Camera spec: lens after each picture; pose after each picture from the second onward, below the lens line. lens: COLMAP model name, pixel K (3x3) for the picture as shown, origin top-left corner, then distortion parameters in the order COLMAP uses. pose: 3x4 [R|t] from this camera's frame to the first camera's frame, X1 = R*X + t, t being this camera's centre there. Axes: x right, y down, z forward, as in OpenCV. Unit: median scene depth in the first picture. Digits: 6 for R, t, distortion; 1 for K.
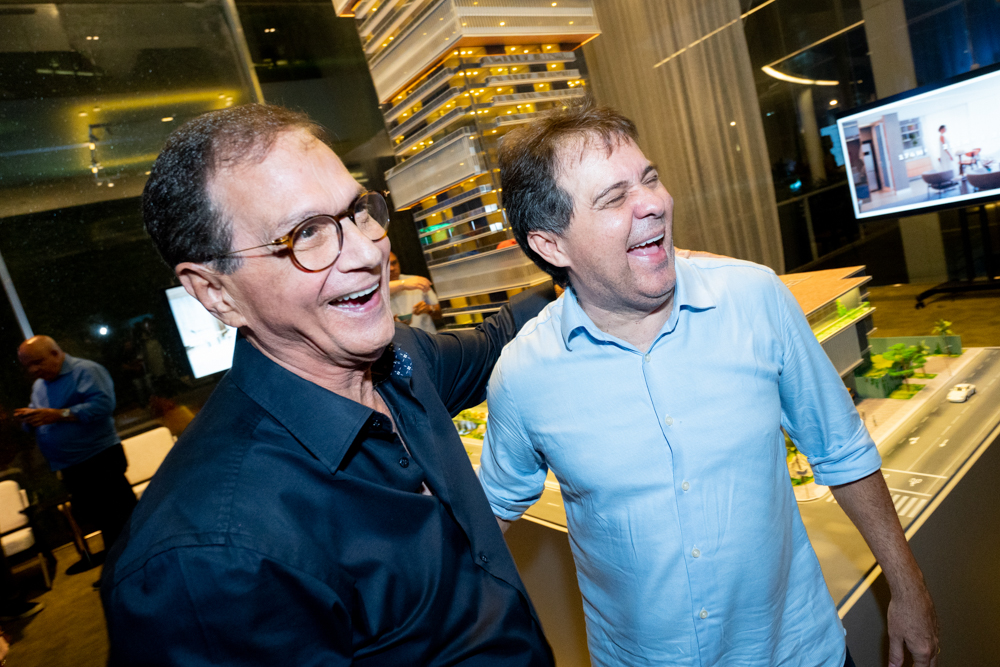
lens RADIAL K [[593.4, 0, 503.8], [0, 593.4, 328.0], [0, 0, 1]] dist [-0.019410, -0.000945]
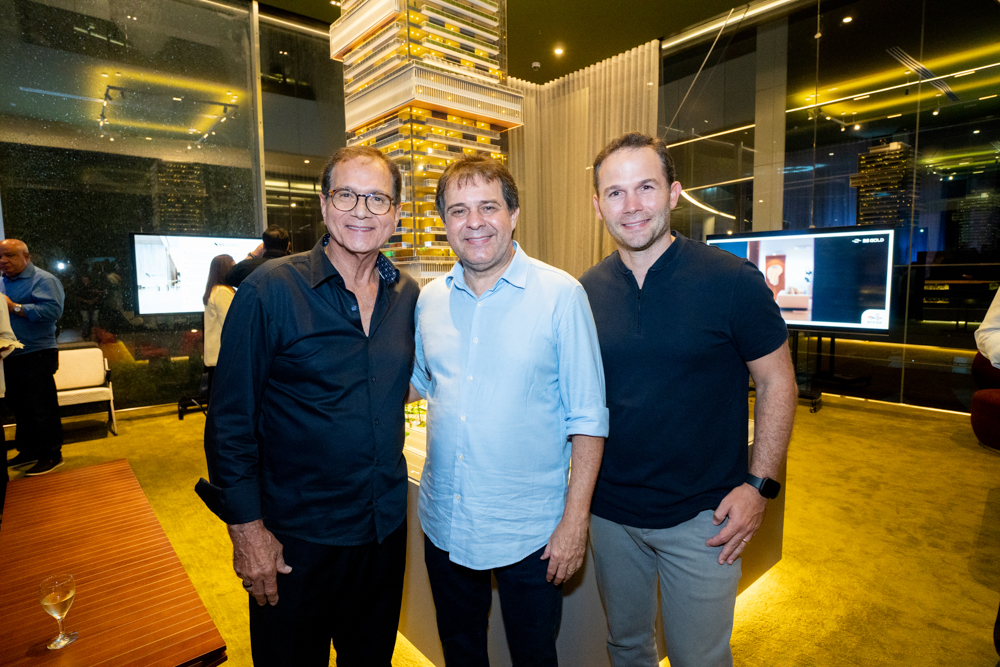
lens RADIAL K [[543.6, 0, 498.3], [0, 543.6, 333.9], [0, 0, 1]] dist [-0.028118, 0.002507]
pose [[0.968010, 0.235995, 0.085228, 0.117844], [-0.229726, 0.970186, -0.077236, 0.060211], [-0.100914, 0.055186, 0.993363, -0.172059]]
